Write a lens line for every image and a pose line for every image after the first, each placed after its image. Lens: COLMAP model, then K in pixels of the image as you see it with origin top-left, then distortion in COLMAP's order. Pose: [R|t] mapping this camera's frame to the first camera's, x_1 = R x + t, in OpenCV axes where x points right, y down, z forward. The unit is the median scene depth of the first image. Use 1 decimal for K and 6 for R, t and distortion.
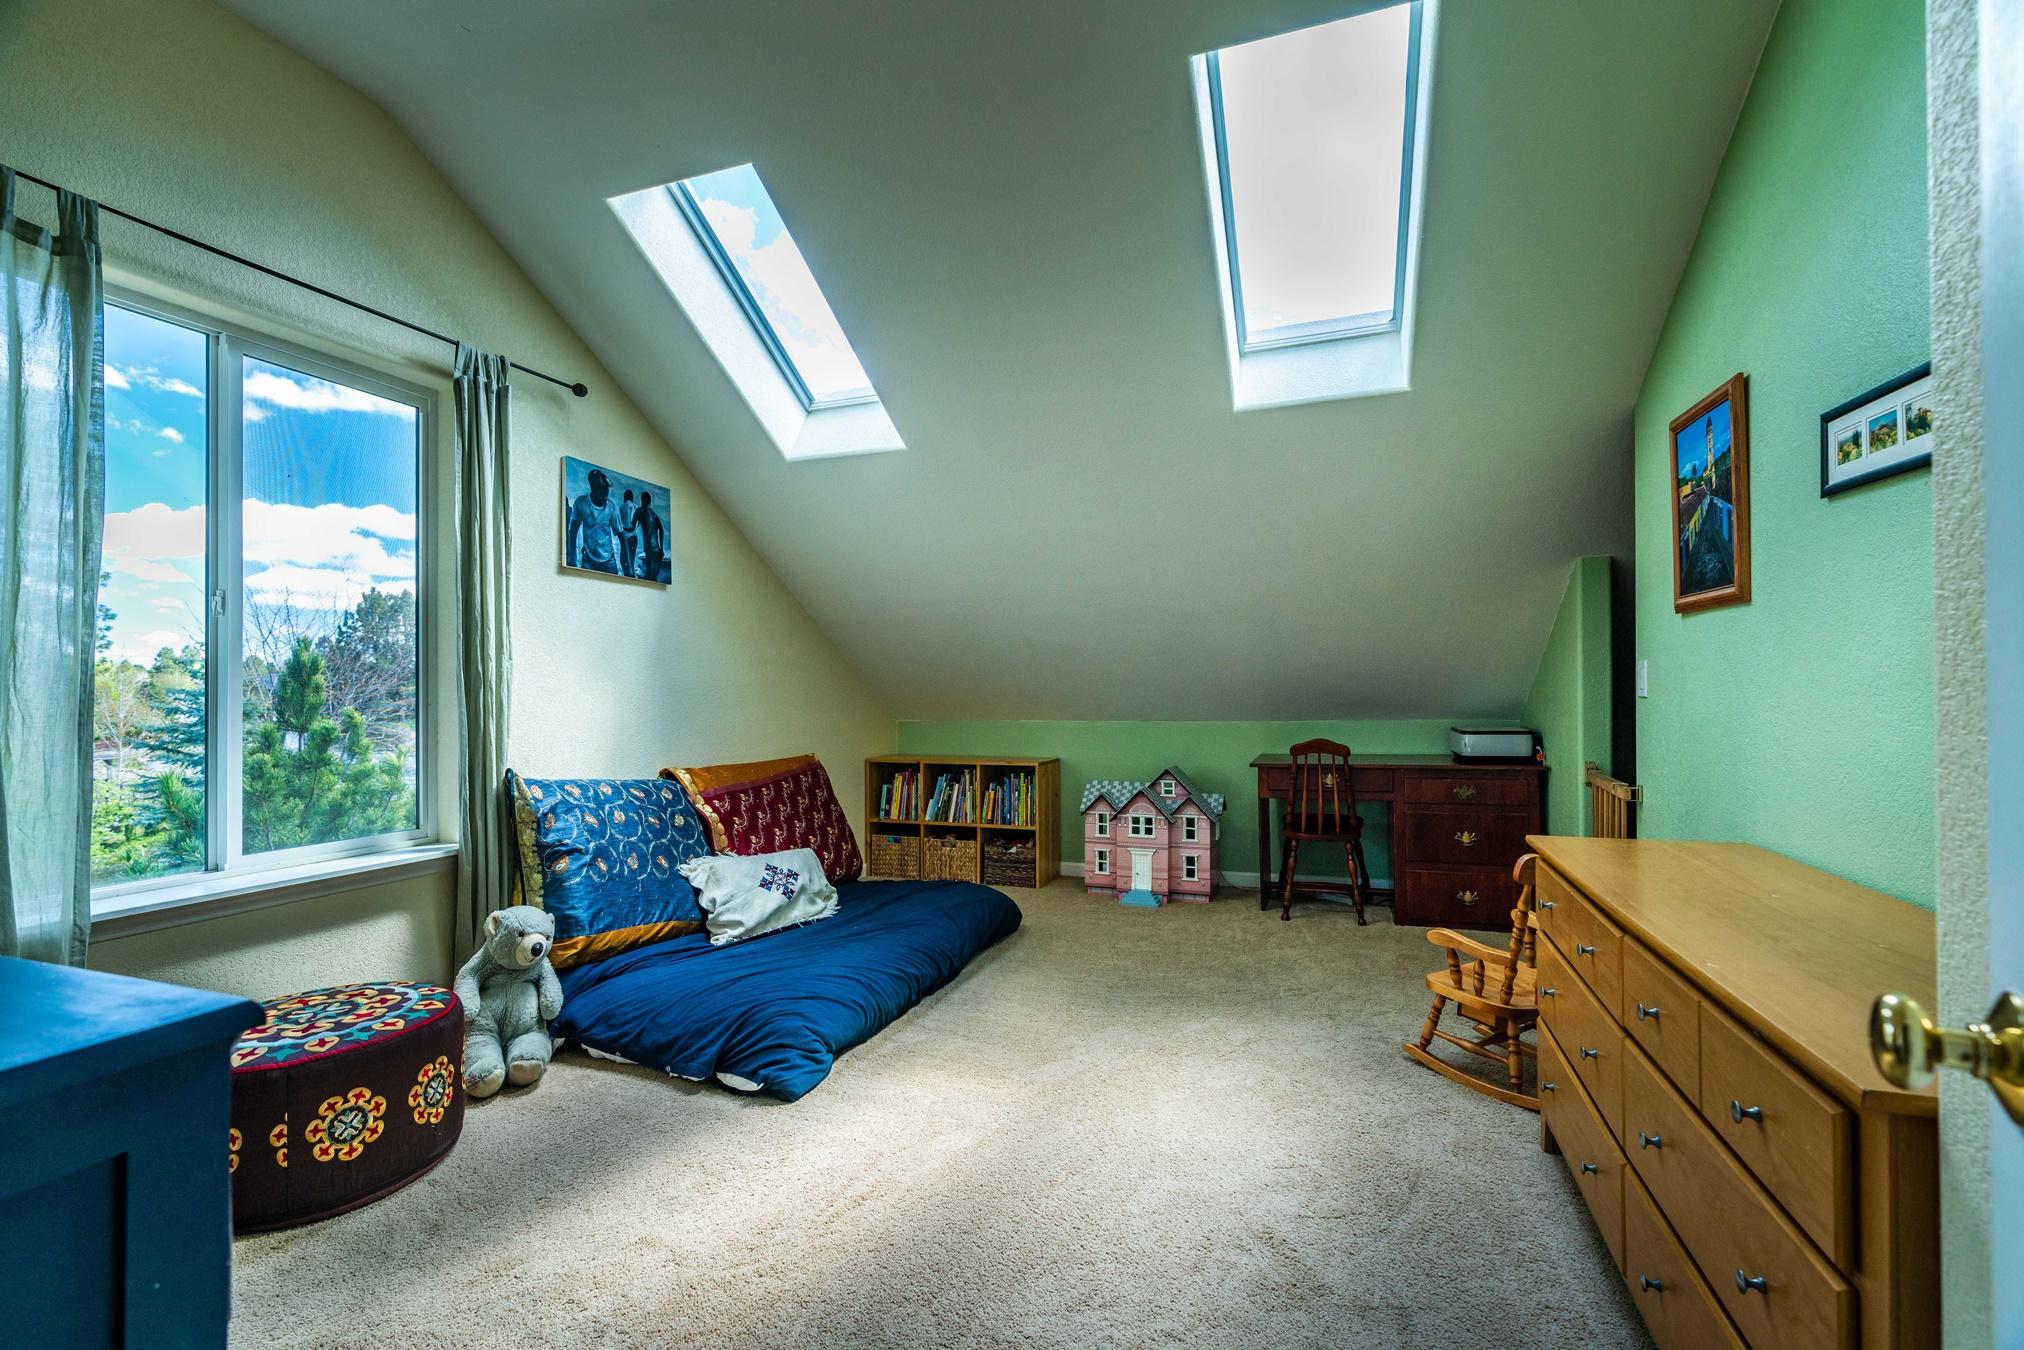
lens RADIAL K [[939.9, 0, 1003.3], [0, 939.9, 673.9], [0, 0, 1]] dist [-0.004588, 0.000486]
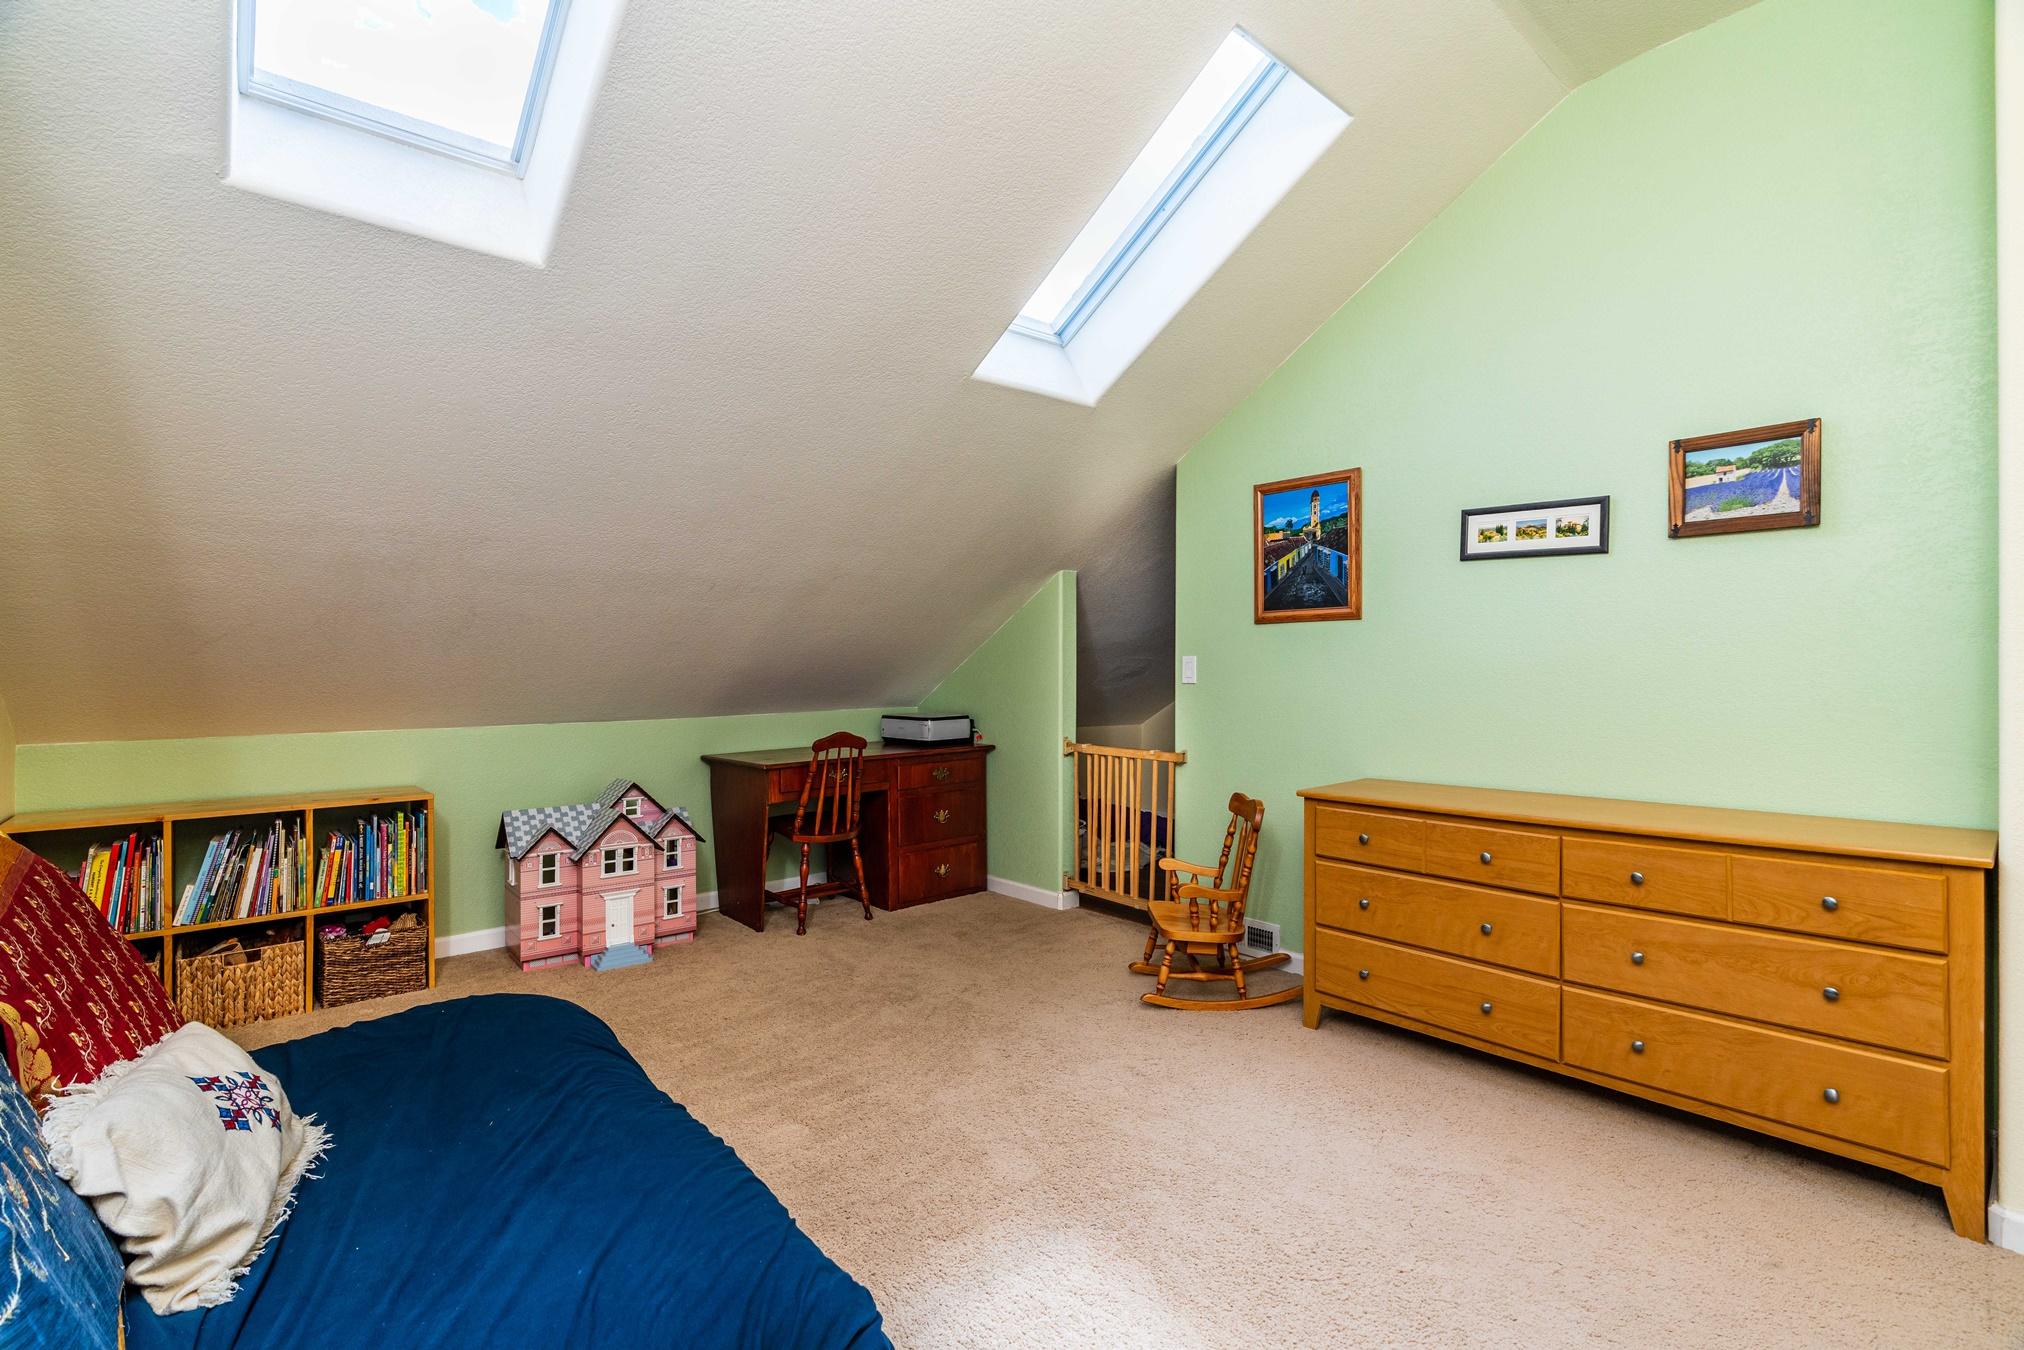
lens RADIAL K [[939.9, 0, 1003.3], [0, 939.9, 673.9], [0, 0, 1]] dist [-0.004588, 0.000486]
pose [[0.463763, 0.002509, 0.885956, -0.381204], [-0.011225, 0.999932, 0.003044, 0.005702], [-0.885888, -0.011357, 0.463760, 0.378650]]
